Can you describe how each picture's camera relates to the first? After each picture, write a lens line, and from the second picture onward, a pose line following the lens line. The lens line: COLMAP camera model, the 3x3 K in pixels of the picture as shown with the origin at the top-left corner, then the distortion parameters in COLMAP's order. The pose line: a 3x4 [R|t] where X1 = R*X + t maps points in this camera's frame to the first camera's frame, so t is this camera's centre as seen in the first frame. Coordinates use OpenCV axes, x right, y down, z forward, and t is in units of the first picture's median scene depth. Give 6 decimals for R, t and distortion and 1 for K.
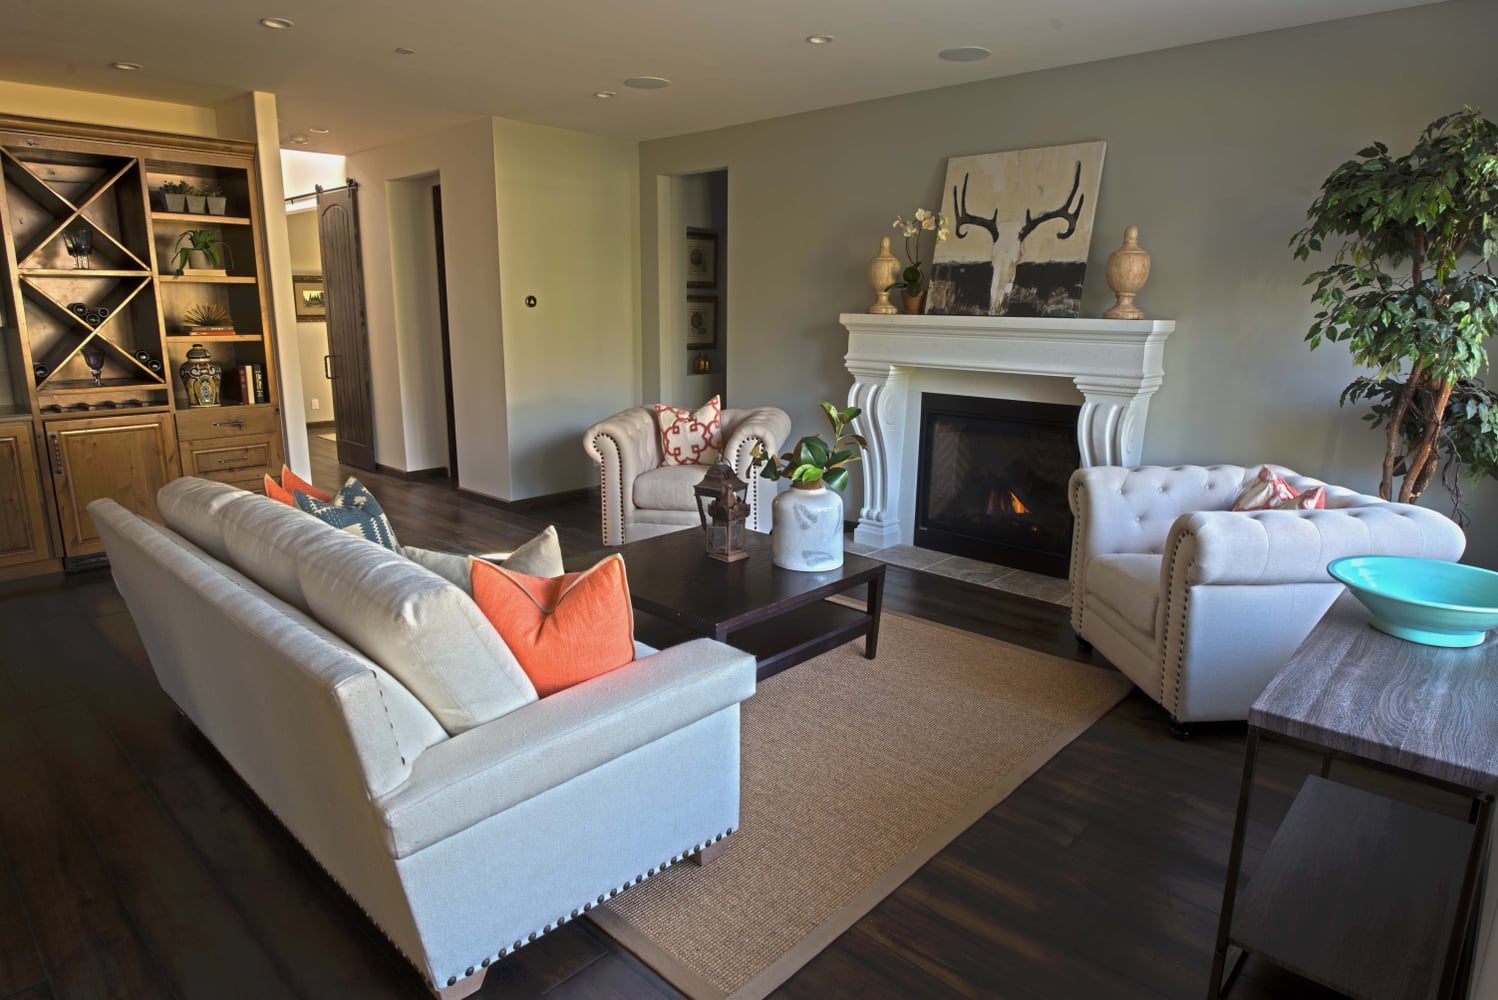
lens RADIAL K [[871.3, 0, 749.0], [0, 871.3, 500.0], [0, 0, 1]] dist [-0.053432, -0.000161]
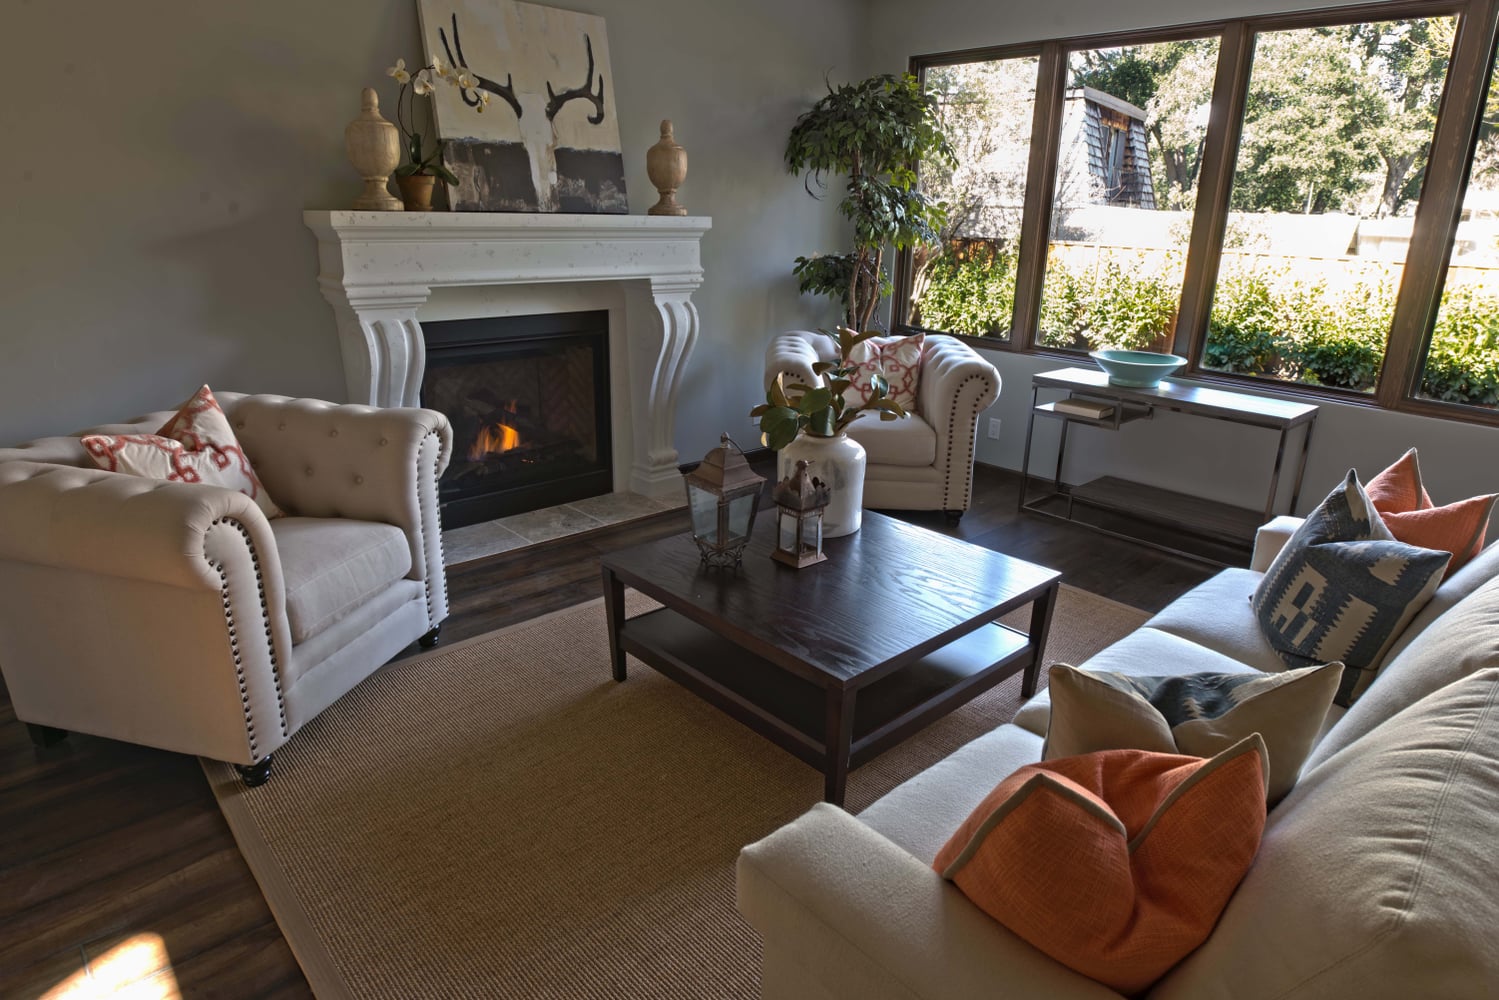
lens RADIAL K [[871.9, 0, 749.5], [0, 871.9, 500.0], [0, 0, 1]] dist [-0.053432, -0.000161]
pose [[0.070069, -0.316891, 0.945870, -0.559528], [0.191669, 0.934810, 0.298987, -0.165822], [-0.978955, 0.160344, 0.126239, 0.749766]]
